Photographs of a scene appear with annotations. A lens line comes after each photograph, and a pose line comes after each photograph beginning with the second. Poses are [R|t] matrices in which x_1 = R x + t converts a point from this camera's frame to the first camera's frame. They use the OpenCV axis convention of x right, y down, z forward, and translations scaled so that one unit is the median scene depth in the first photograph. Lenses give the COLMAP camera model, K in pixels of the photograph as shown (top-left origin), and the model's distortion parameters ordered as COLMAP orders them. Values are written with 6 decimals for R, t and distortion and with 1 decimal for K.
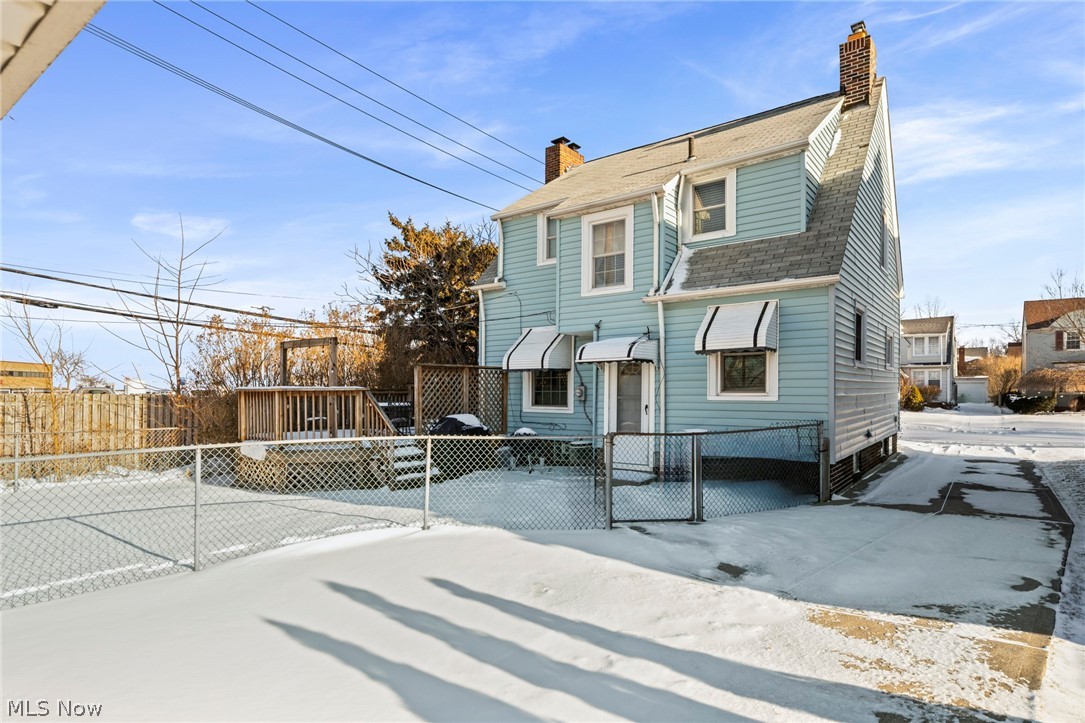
lens RADIAL K [[593.2, 0, 544.2], [0, 593.2, 370.3], [0, 0, 1]] dist [0.005782, 0.001450]
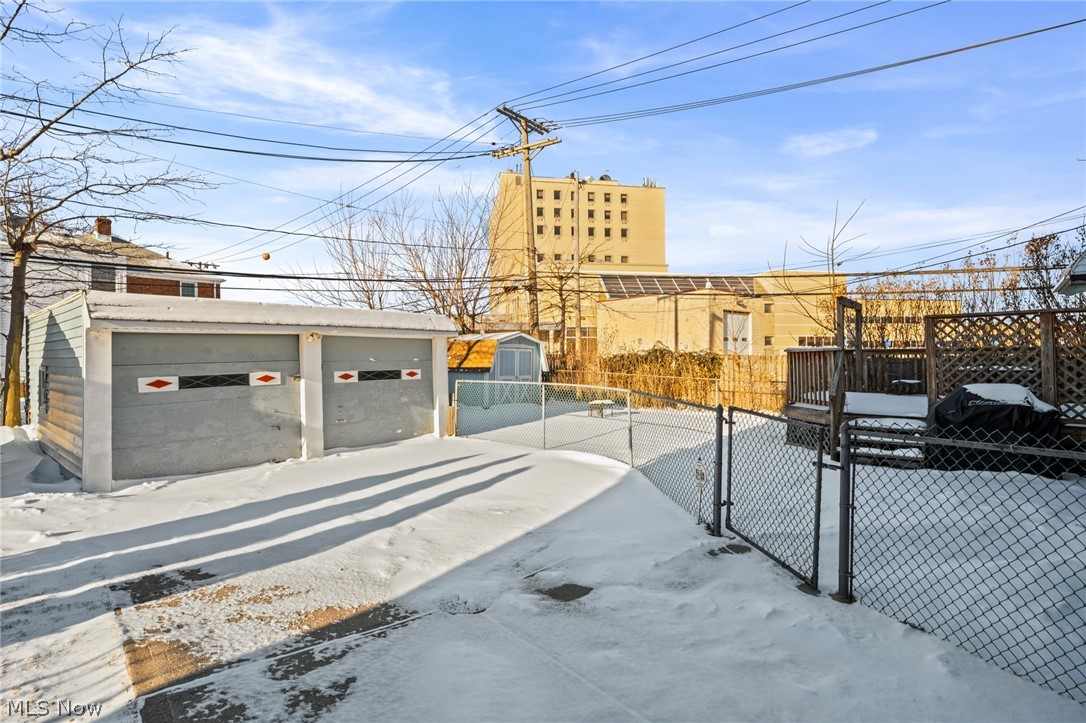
lens RADIAL K [[514.1, 0, 537.1], [0, 514.1, 353.9], [0, 0, 1]] dist [-0.010539, 0.000108]
pose [[-0.052447, -0.006897, -0.998600, 0.533633], [0.038795, 0.999207, -0.008939, 0.027877], [0.997870, -0.039209, -0.052138, 0.568776]]
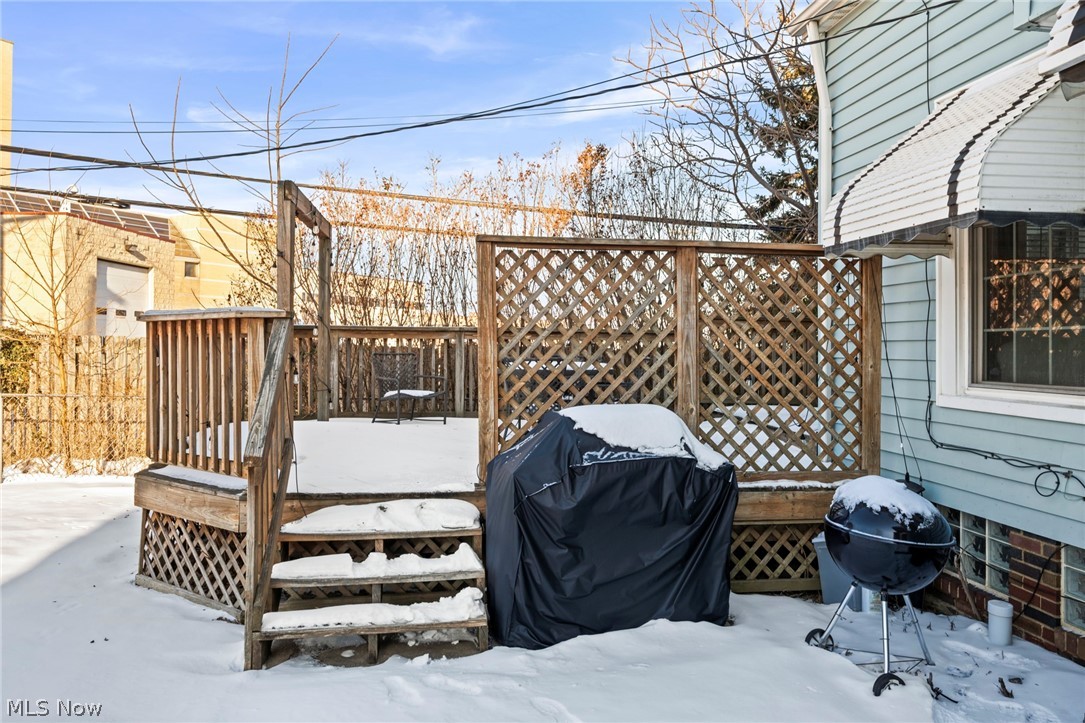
lens RADIAL K [[725.1, 0, 536.1], [0, 725.1, 351.1], [0, 0, 1]] dist [0.007996, 0.002210]
pose [[0.719892, 0.008935, -0.694028, 0.081505], [0.011559, 0.999624, 0.024859, 0.044354], [0.693989, -0.025918, 0.719518, 0.812849]]
